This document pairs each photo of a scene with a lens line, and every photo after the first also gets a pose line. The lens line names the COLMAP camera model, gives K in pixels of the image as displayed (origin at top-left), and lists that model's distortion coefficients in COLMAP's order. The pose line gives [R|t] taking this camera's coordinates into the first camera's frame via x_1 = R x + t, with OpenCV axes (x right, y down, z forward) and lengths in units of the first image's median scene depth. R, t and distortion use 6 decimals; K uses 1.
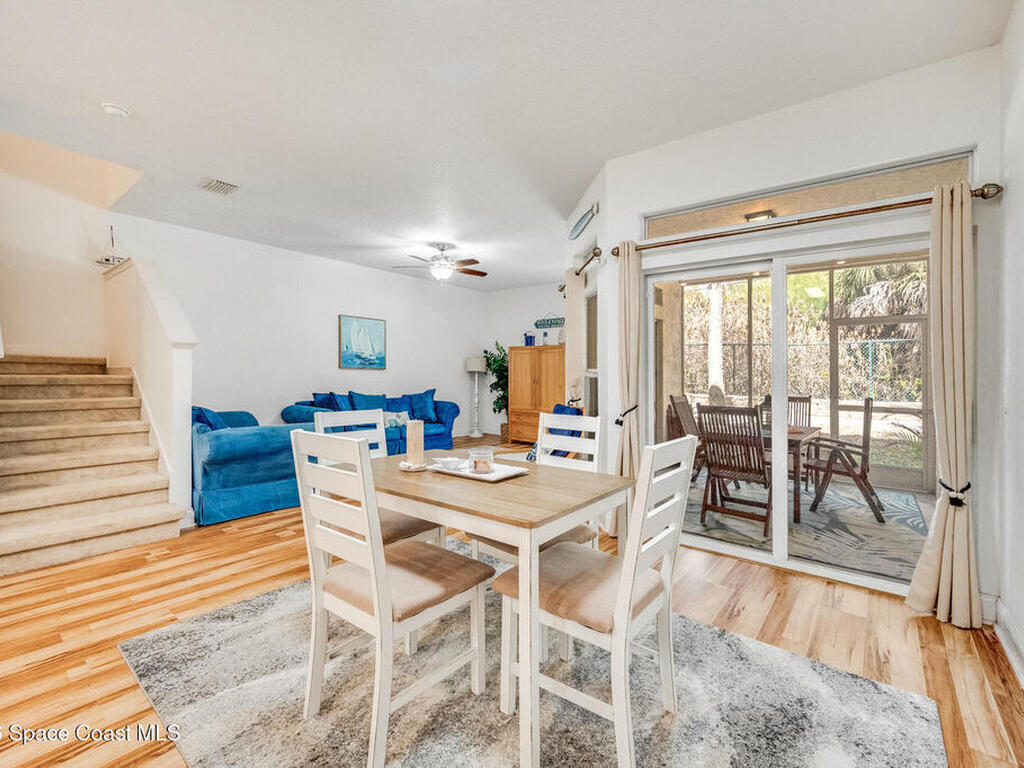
lens RADIAL K [[455.7, 0, 526.8], [0, 455.7, 385.4], [0, 0, 1]] dist [0.001795, -0.000819]
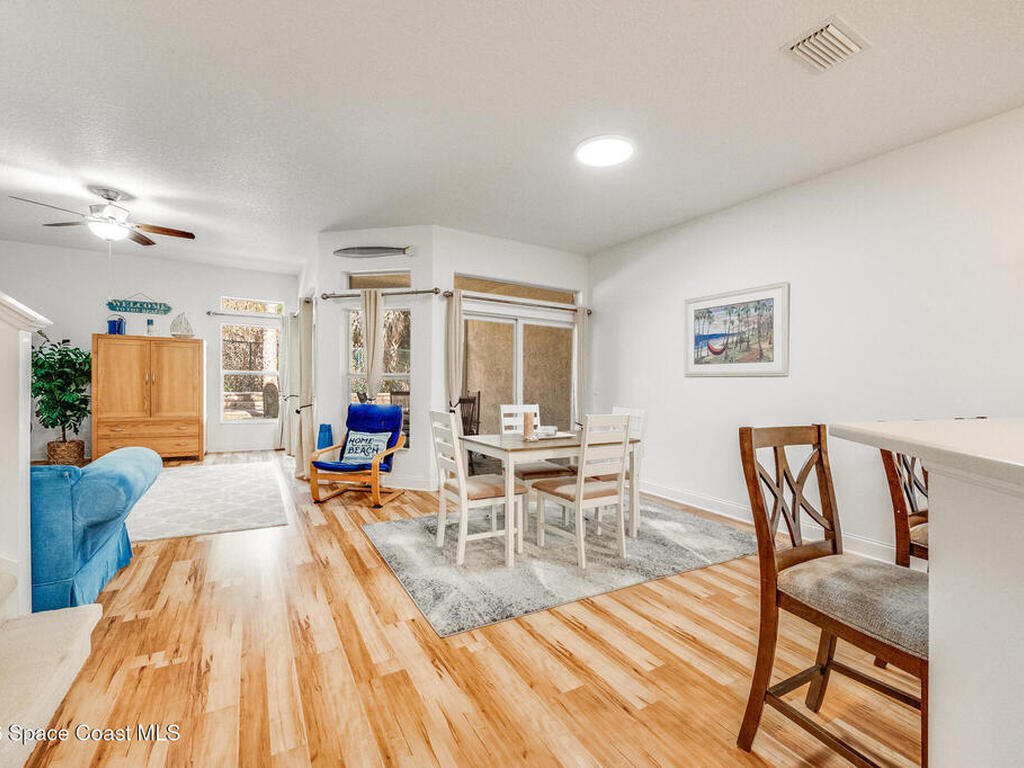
lens RADIAL K [[455.7, 0, 510.3], [0, 455.7, 379.3], [0, 0, 1]] dist [0.001795, -0.000819]
pose [[0.384171, -0.001117, 0.923261, -0.492089], [0.004980, 0.999987, -0.000863, -0.008959], [-0.923249, 0.004929, 0.384172, 0.119010]]
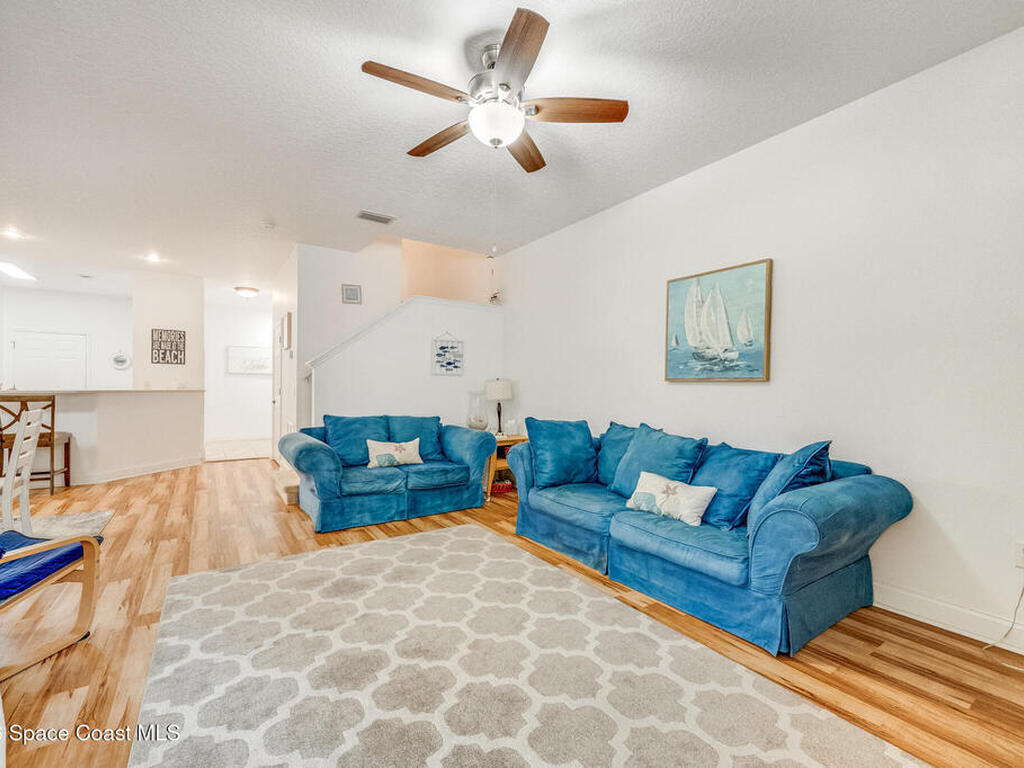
lens RADIAL K [[455.7, 0, 508.6], [0, 455.7, 393.9], [0, 0, 1]] dist [0.001795, -0.000819]
pose [[-0.316053, -0.000634, -0.948741, 0.148722], [-0.037859, 0.999212, 0.011944, -0.019741], [0.947986, 0.039693, -0.315828, 0.923040]]
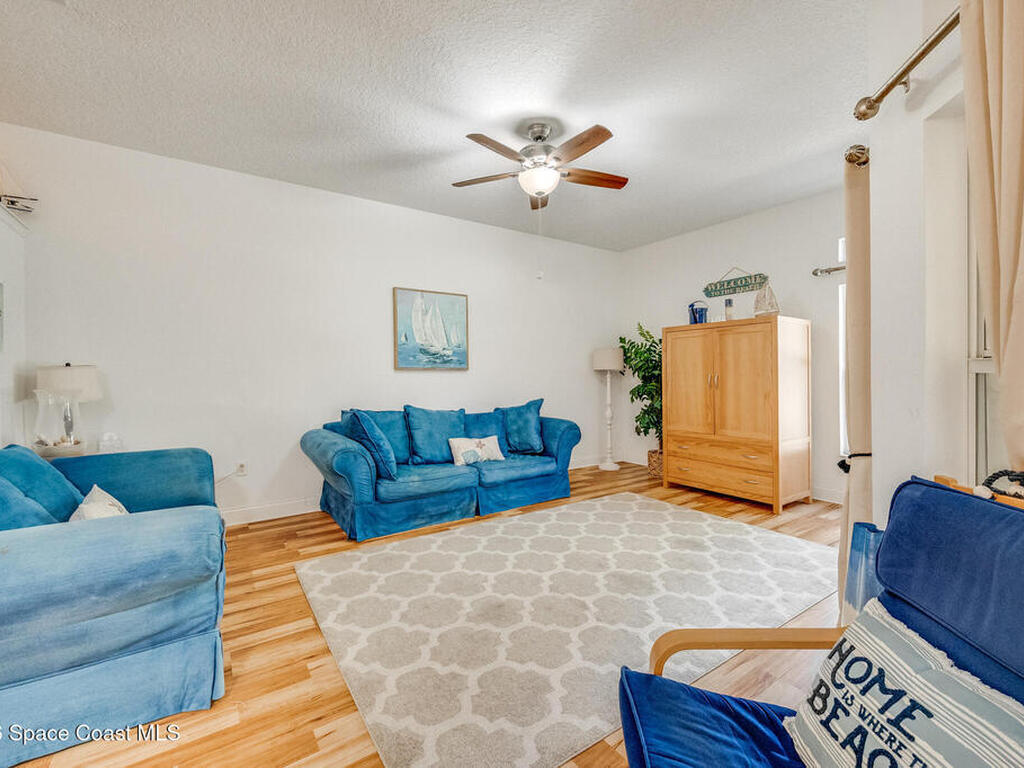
lens RADIAL K [[455.7, 0, 521.6], [0, 455.7, 385.4], [0, 0, 1]] dist [0.001795, -0.000819]
pose [[0.955476, -0.012951, -0.294785, -0.043861], [0.012421, 0.999916, -0.003668, -0.009441], [0.294808, -0.000157, 0.955557, 0.400995]]
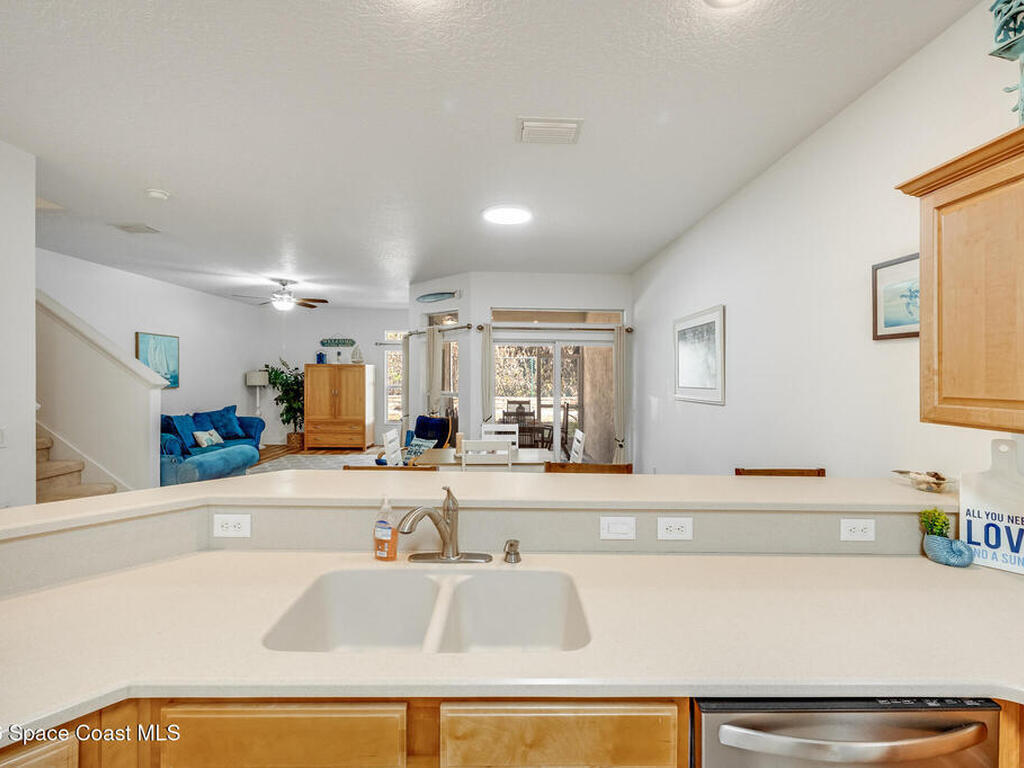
lens RADIAL K [[455.7, 0, 518.8], [0, 455.7, 368.5], [0, 0, 1]] dist [0.001795, -0.000819]
pose [[0.774462, 0.002985, 0.632614, -0.367588], [0.015480, 0.999600, -0.023667, -0.042496], [-0.632432, 0.028122, 0.774106, -0.206986]]
